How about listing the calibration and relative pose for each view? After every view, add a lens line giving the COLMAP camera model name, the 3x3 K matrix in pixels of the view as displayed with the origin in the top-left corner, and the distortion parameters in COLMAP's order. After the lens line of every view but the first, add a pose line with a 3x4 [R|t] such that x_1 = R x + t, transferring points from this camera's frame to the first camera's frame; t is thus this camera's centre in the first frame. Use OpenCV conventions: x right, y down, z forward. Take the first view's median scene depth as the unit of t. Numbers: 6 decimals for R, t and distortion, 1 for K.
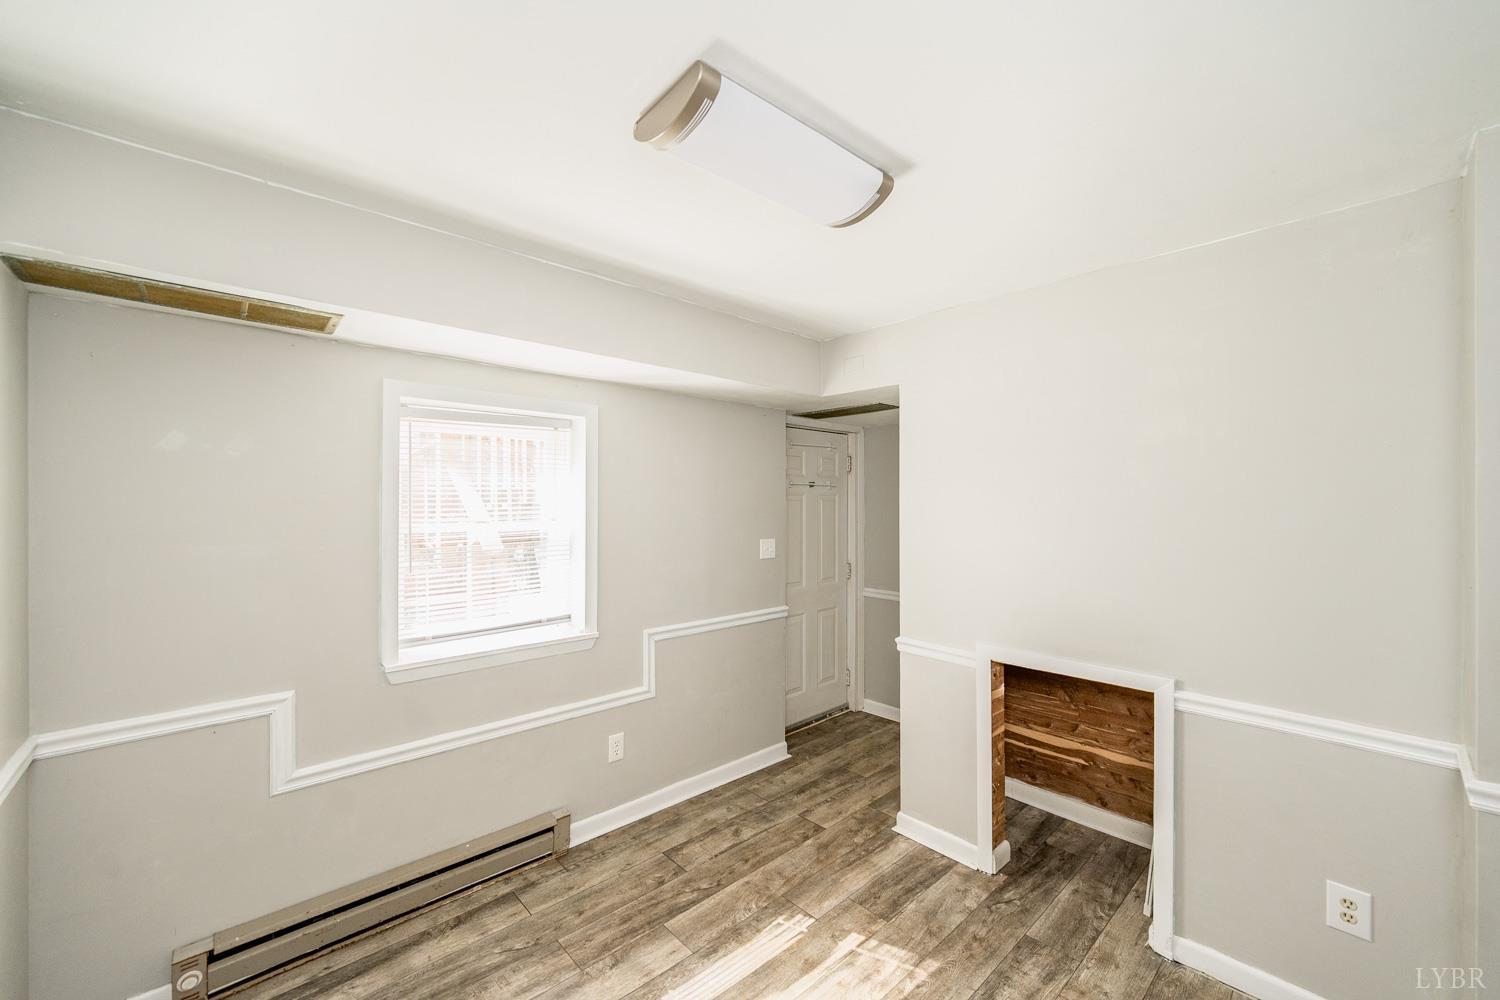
lens RADIAL K [[589.0, 0, 744.7], [0, 589.0, 500.7], [0, 0, 1]] dist [0.000356, -0.000681]
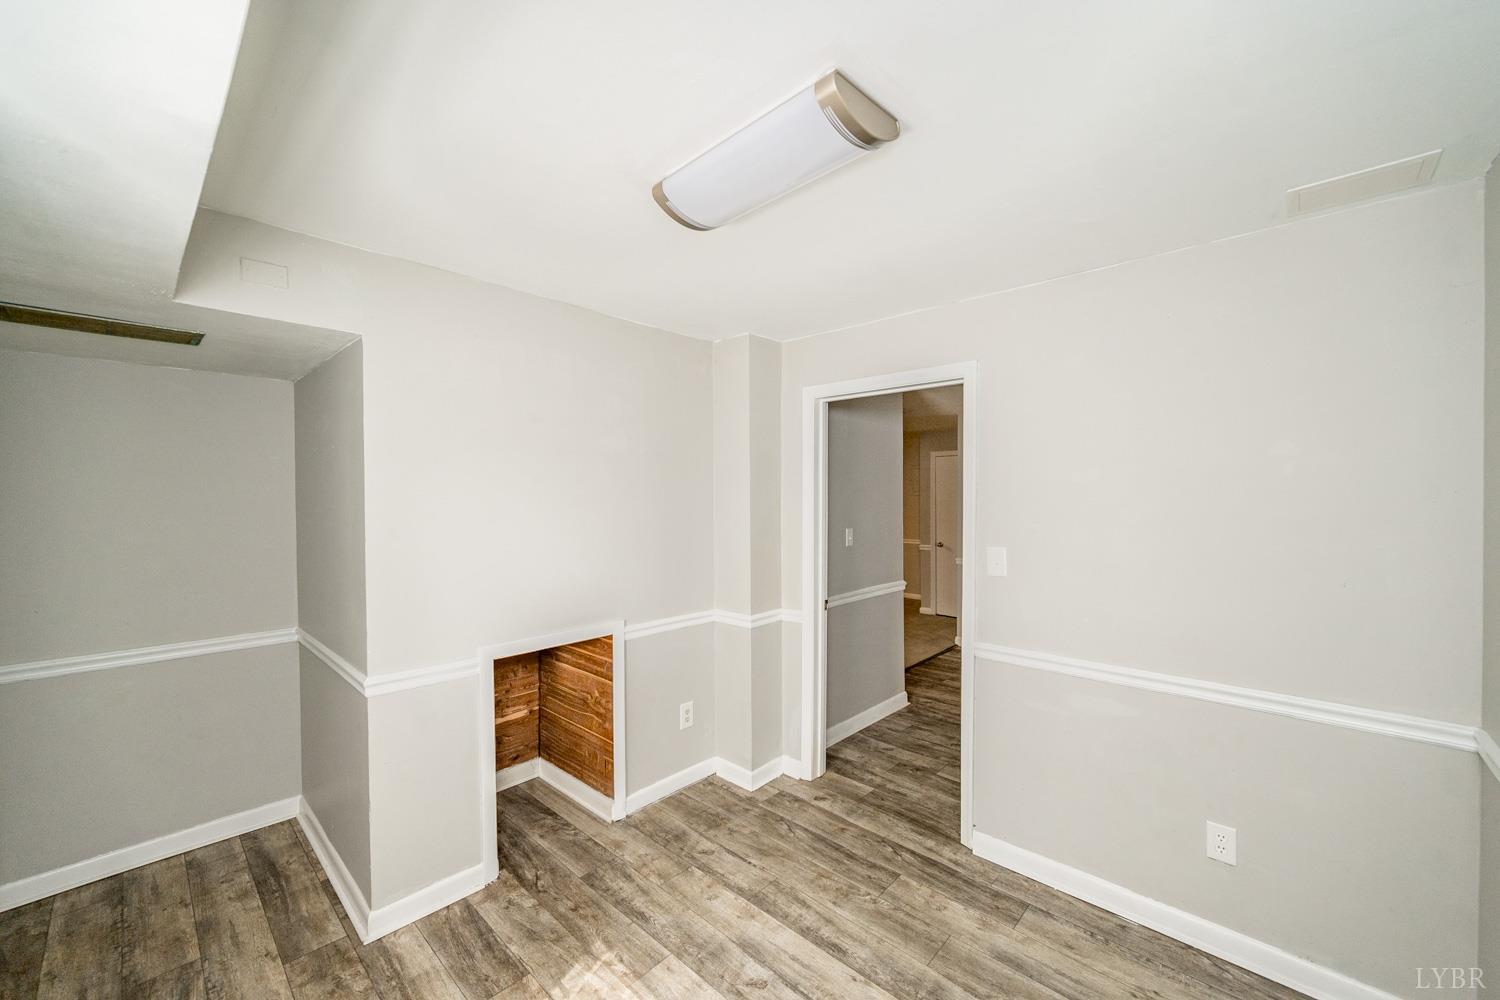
lens RADIAL K [[589.0, 0, 744.7], [0, 589.0, 500.7], [0, 0, 1]] dist [0.000356, -0.000681]
pose [[-0.075313, -0.002948, 0.997156, -0.661623], [0.006342, 0.999974, 0.003436, 0.009305], [-0.997140, 0.006583, -0.075292, 0.749164]]
